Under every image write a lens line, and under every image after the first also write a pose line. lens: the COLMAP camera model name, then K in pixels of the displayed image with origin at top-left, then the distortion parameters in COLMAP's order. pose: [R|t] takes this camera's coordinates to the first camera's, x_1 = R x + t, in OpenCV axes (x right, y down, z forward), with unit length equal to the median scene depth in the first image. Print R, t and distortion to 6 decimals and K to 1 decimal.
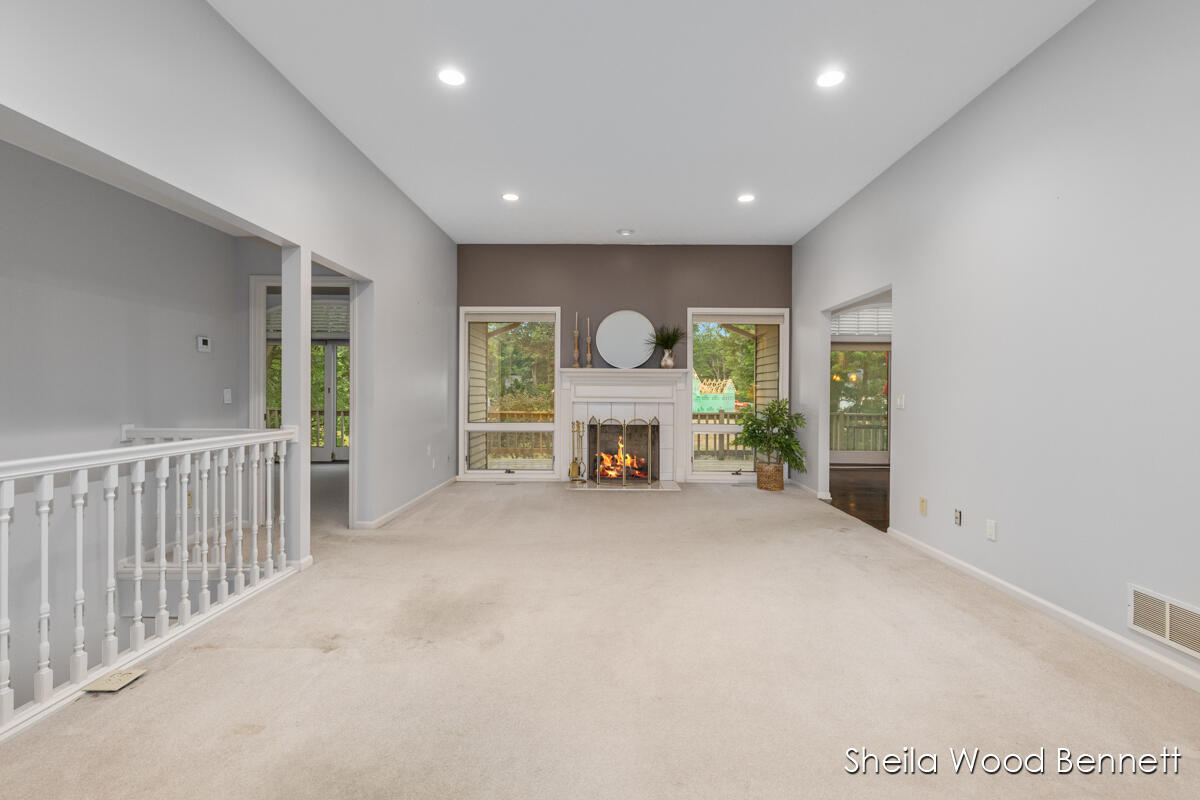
lens RADIAL K [[541.4, 0, 605.9], [0, 541.4, 390.5], [0, 0, 1]] dist [0.006306, 0.000011]
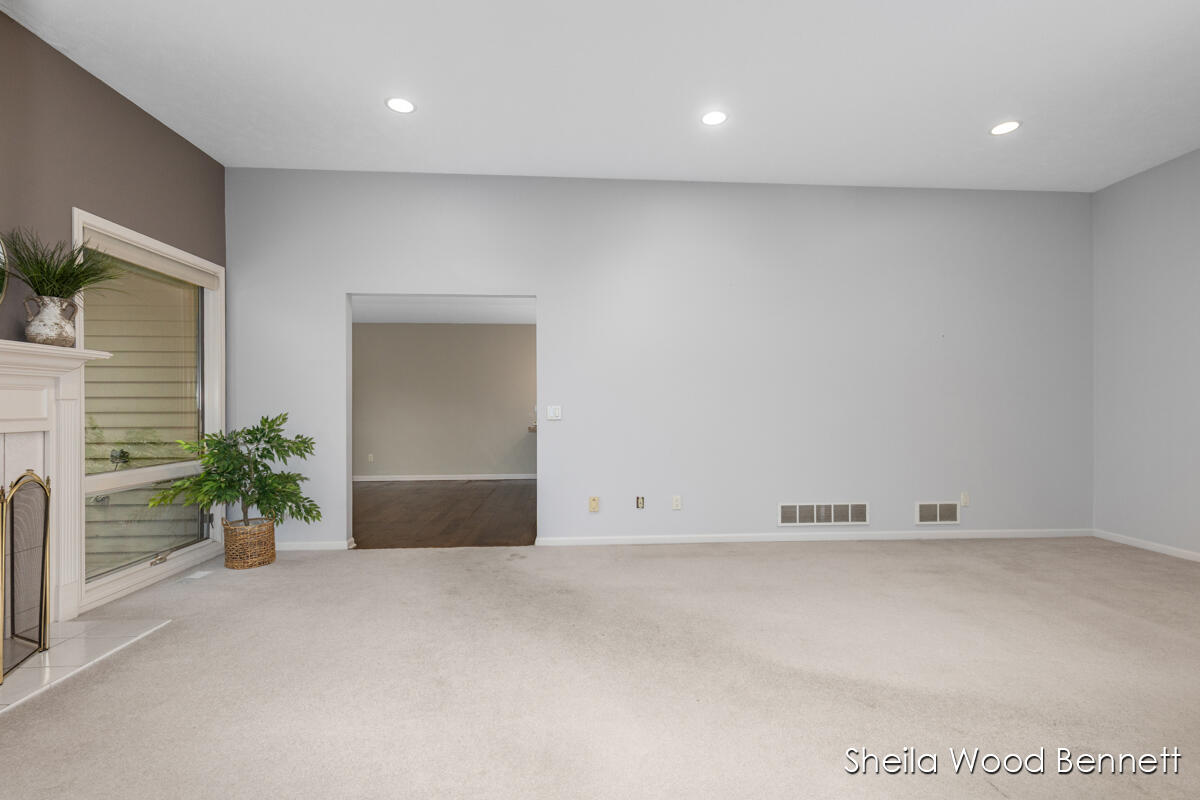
lens RADIAL K [[532.2, 0, 600.0], [0, 532.2, 400.0], [0, 0, 1]] dist [0.000908, 0.000035]
pose [[-0.072955, 0.002046, 0.997333, -0.302614], [-0.003751, 0.999990, -0.002326, -0.000623], [-0.997328, -0.003911, -0.072946, 0.618367]]
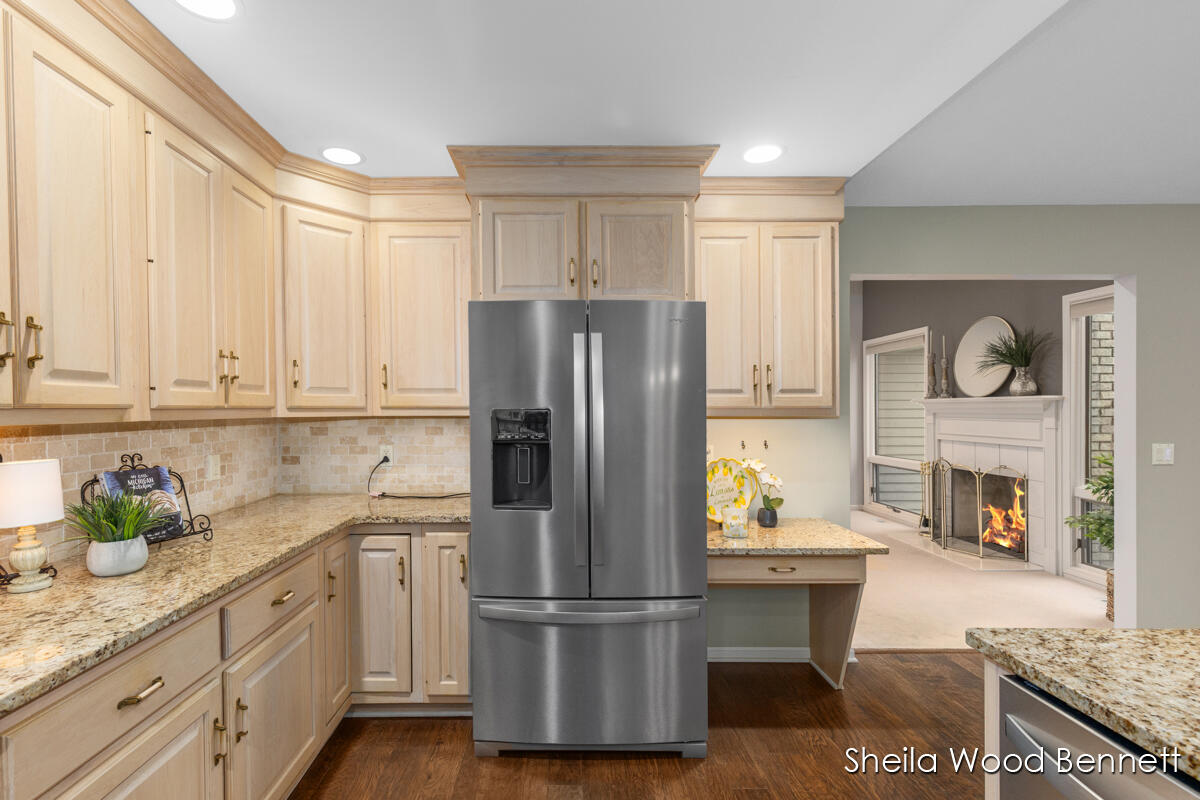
lens RADIAL K [[556.4, 0, 565.6], [0, 556.4, 416.0], [0, 0, 1]] dist [0.006394, -0.000435]
pose [[0.007867, 0.005454, -0.999954, 0.791311], [0.004641, 0.999974, 0.005490, -0.022055], [0.999958, -0.004684, 0.007841, 0.429476]]
